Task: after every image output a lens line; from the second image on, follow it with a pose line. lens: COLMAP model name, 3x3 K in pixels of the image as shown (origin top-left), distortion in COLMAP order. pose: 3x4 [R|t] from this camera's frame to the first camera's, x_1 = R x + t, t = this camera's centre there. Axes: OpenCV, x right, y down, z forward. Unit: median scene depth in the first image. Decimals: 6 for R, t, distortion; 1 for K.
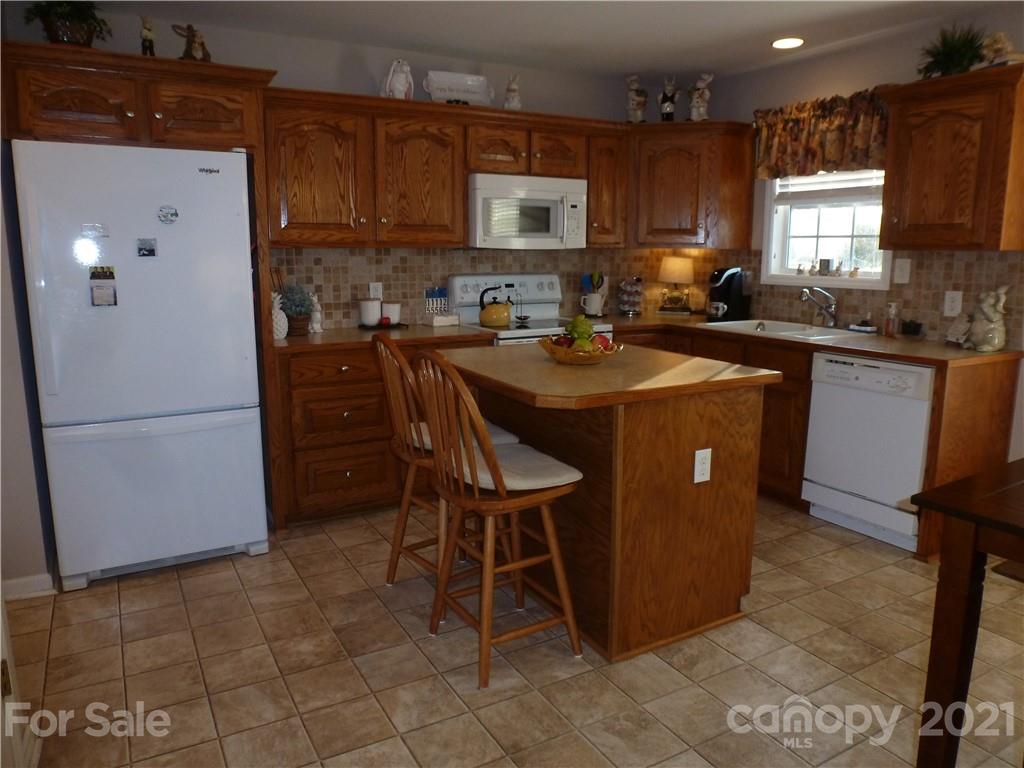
lens RADIAL K [[739.7, 0, 533.5], [0, 739.7, 384.3], [0, 0, 1]] dist [-0.000777, -0.042496]
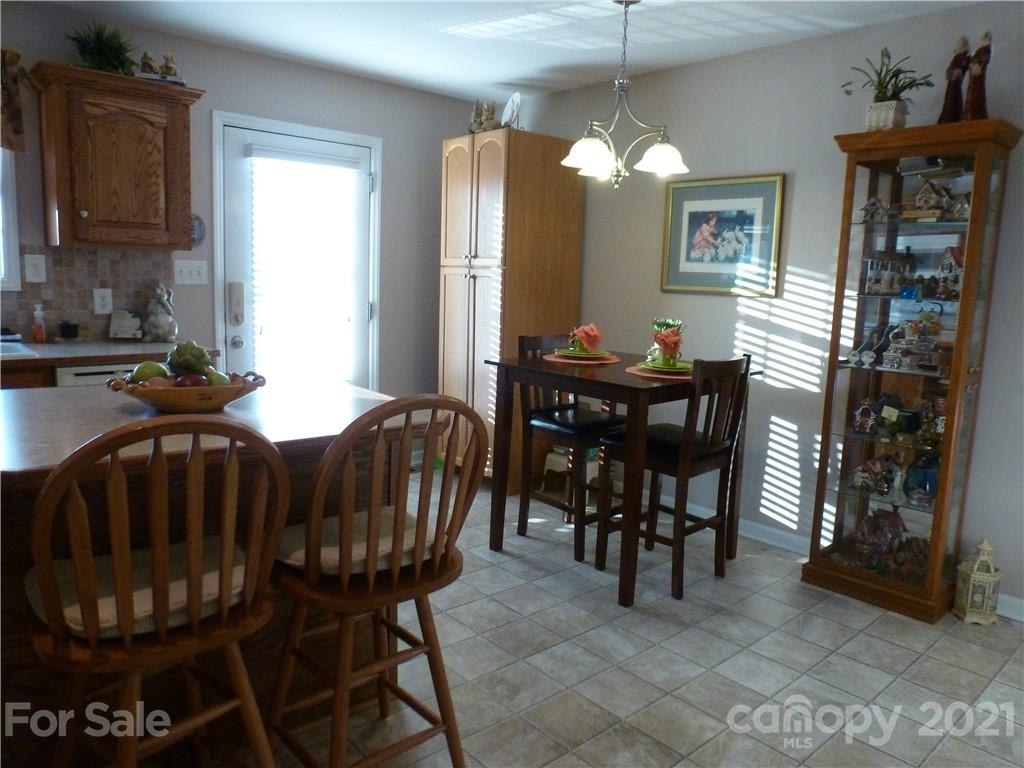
lens RADIAL K [[735.8, 0, 516.0], [0, 735.8, 390.4], [0, 0, 1]] dist [-0.066142, 0.027919]
pose [[-0.203937, -0.164784, 0.965016, -0.475160], [0.132445, 0.972026, 0.193971, -0.100352], [-0.969984, 0.167369, -0.176407, 0.606737]]
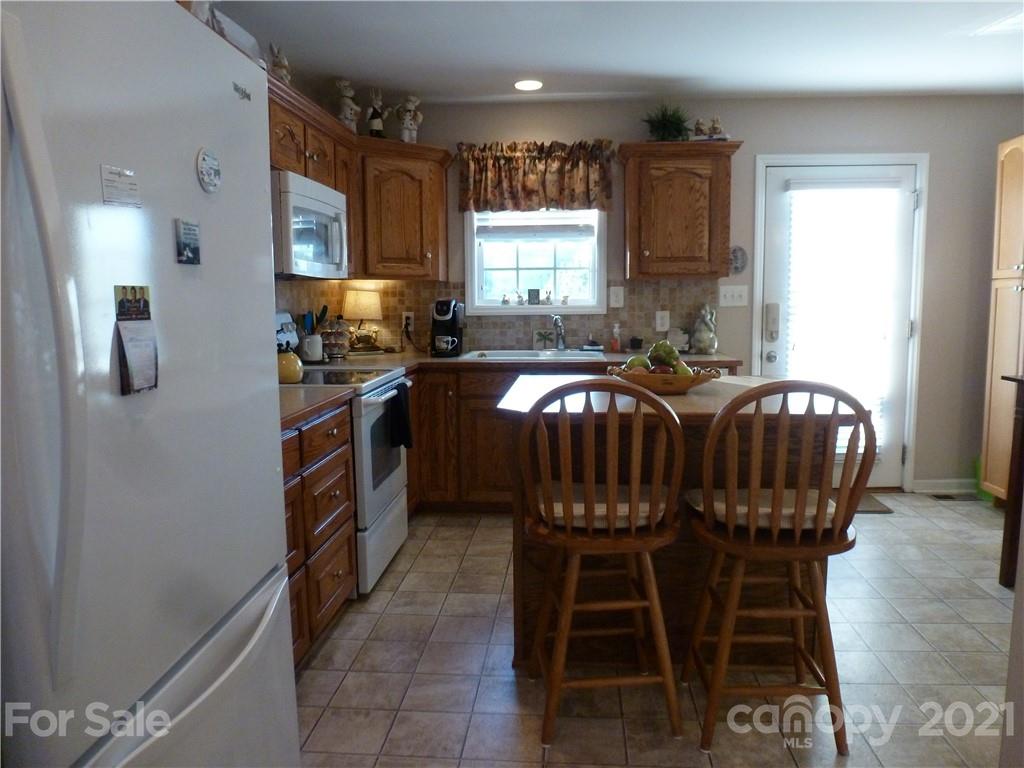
lens RADIAL K [[735.8, 0, 516.0], [0, 735.8, 390.4], [0, 0, 1]] dist [-0.066142, 0.027919]
pose [[0.565276, -0.114723, 0.816885, -0.568215], [0.160560, 0.986644, 0.027458, -0.062780], [-0.809125, 0.115638, 0.576146, 0.462225]]
